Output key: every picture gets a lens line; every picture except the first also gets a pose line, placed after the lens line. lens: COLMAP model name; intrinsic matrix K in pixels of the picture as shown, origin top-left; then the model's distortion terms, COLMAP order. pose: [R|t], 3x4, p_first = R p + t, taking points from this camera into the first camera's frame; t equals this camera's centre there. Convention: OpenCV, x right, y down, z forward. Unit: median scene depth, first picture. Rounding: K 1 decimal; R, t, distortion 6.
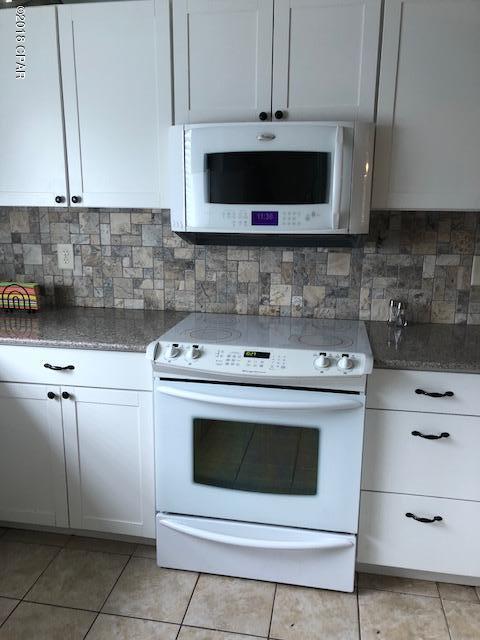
lens RADIAL K [[526.3, 0, 238.7], [0, 526.3, 319.0], [0, 0, 1]] dist [0.057927, -0.059217]
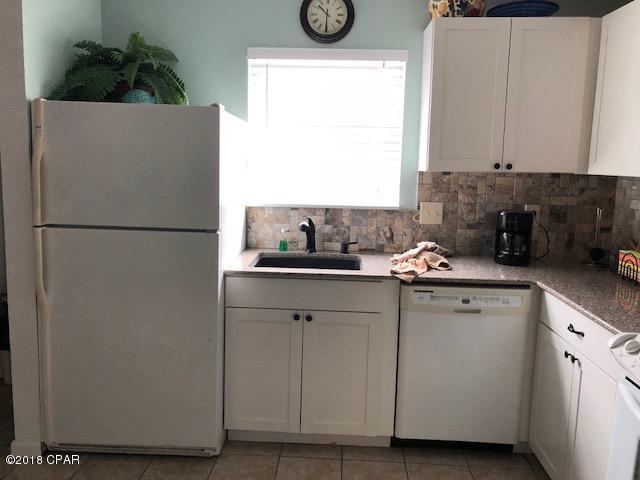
lens RADIAL K [[526.3, 0, 322.7], [0, 526.3, 242.0], [0, 0, 1]] dist [0.057927, -0.059217]
pose [[0.138929, 0.154838, -0.978123, 0.639772], [-0.256913, 0.959520, 0.115402, -0.058663], [0.956397, 0.235259, 0.173085, 0.276483]]
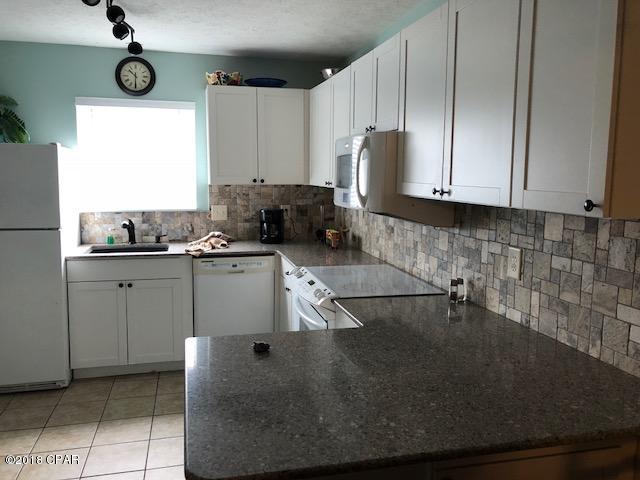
lens RADIAL K [[526.3, 0, 322.6], [0, 526.3, 236.1], [0, 0, 1]] dist [0.057927, -0.059217]
pose [[0.414922, 0.112319, -0.902898, 1.142672], [-0.222794, 0.974683, 0.018865, -0.077506], [0.882158, 0.193333, 0.429441, 0.270405]]
